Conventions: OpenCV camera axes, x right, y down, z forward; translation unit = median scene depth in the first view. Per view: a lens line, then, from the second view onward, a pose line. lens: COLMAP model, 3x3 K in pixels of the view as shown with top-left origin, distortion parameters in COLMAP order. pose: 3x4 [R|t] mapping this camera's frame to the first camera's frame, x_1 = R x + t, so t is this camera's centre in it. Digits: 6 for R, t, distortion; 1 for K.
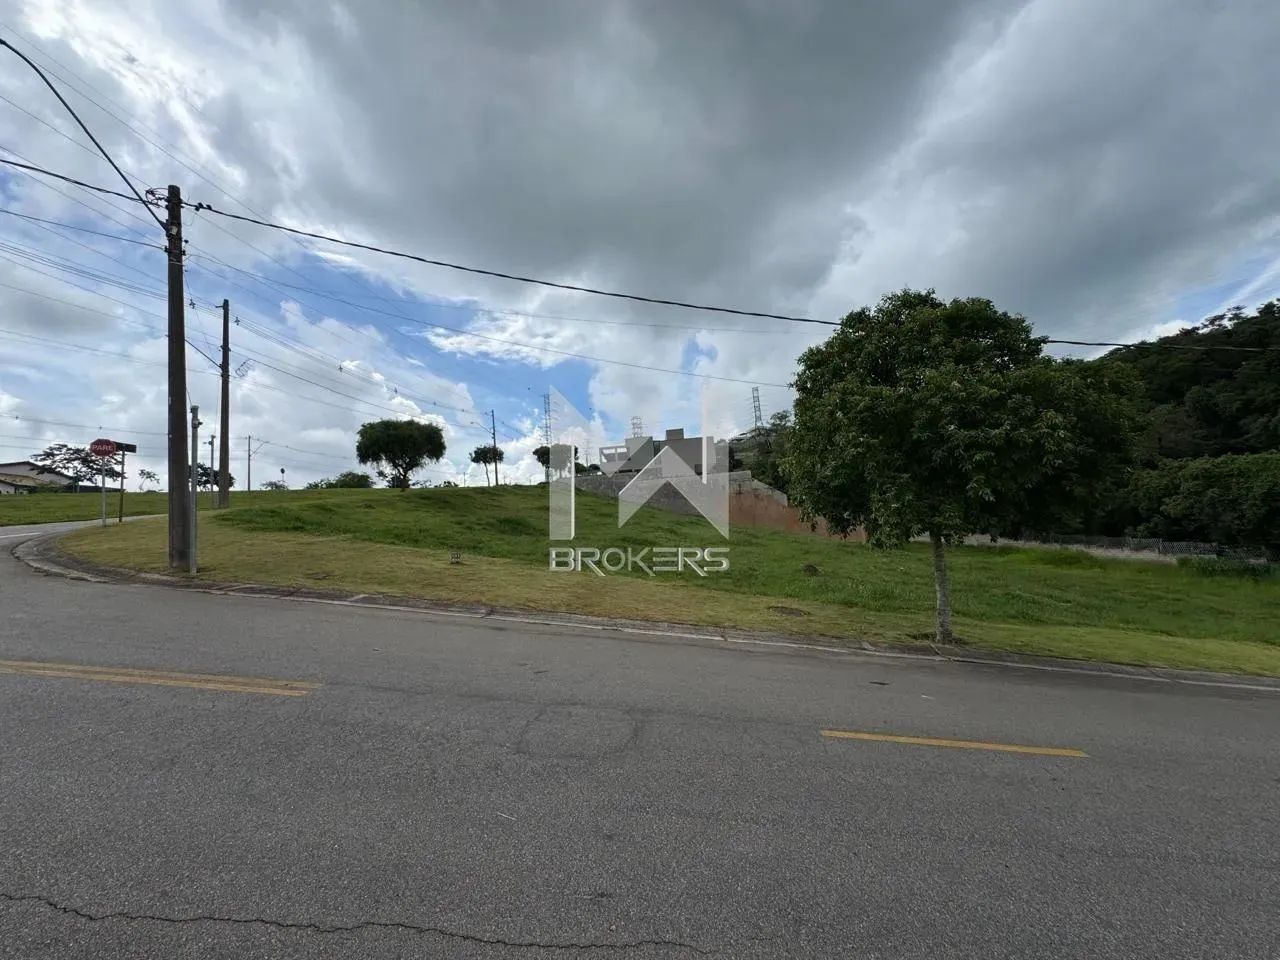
lens RADIAL K [[519.0, 0, 646.5], [0, 519.0, 475.7], [0, 0, 1]] dist [-0.010474, -0.000232]
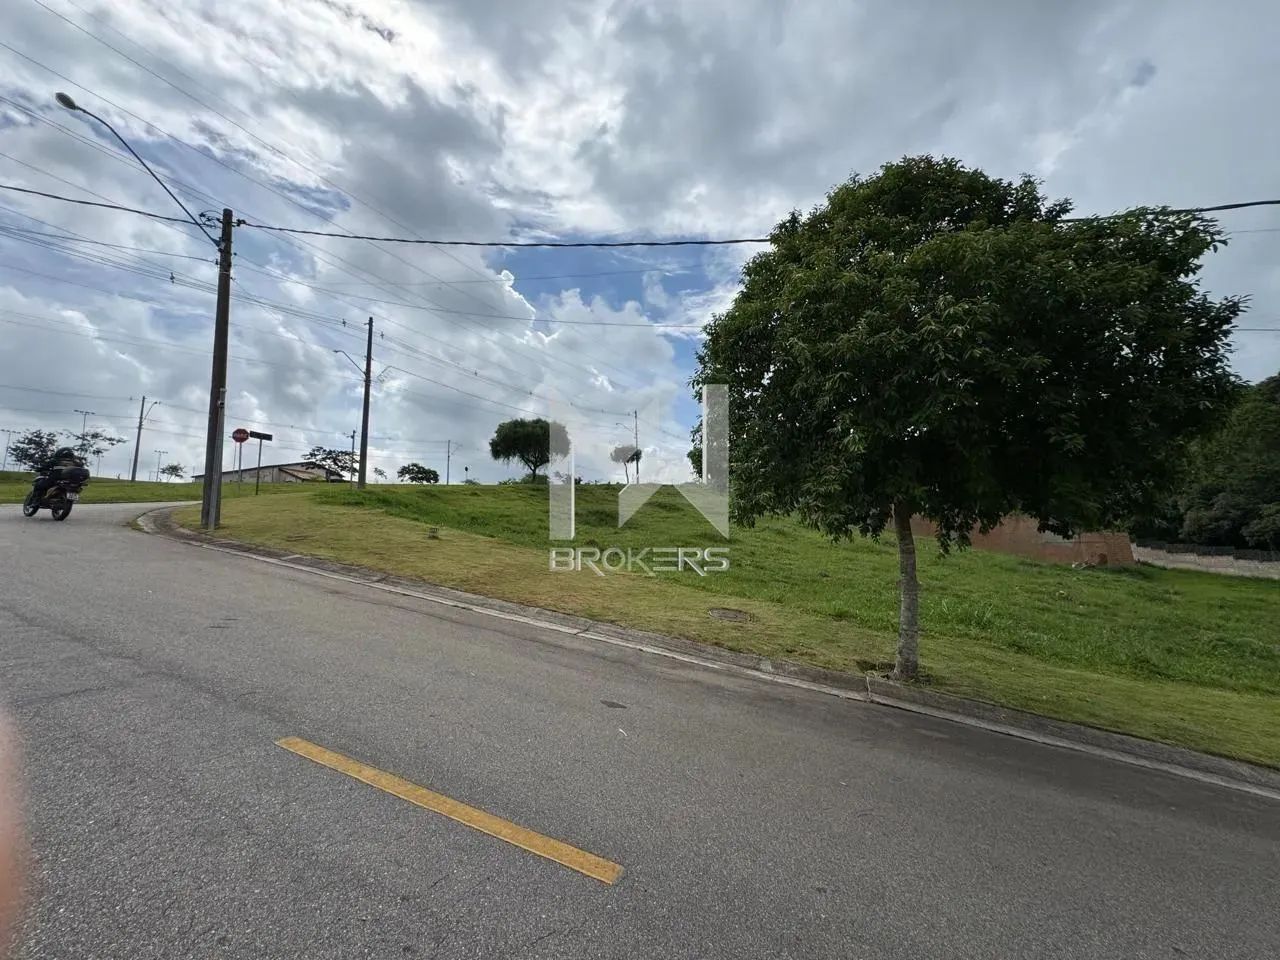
lens RADIAL K [[519.0, 0, 638.2], [0, 519.0, 483.1], [0, 0, 1]] dist [-0.010474, -0.000232]
pose [[0.938590, 0.014133, -0.344745, 0.411977], [-0.011823, 0.999891, 0.008801, 0.054474], [0.344832, -0.004185, 0.938655, 0.203751]]
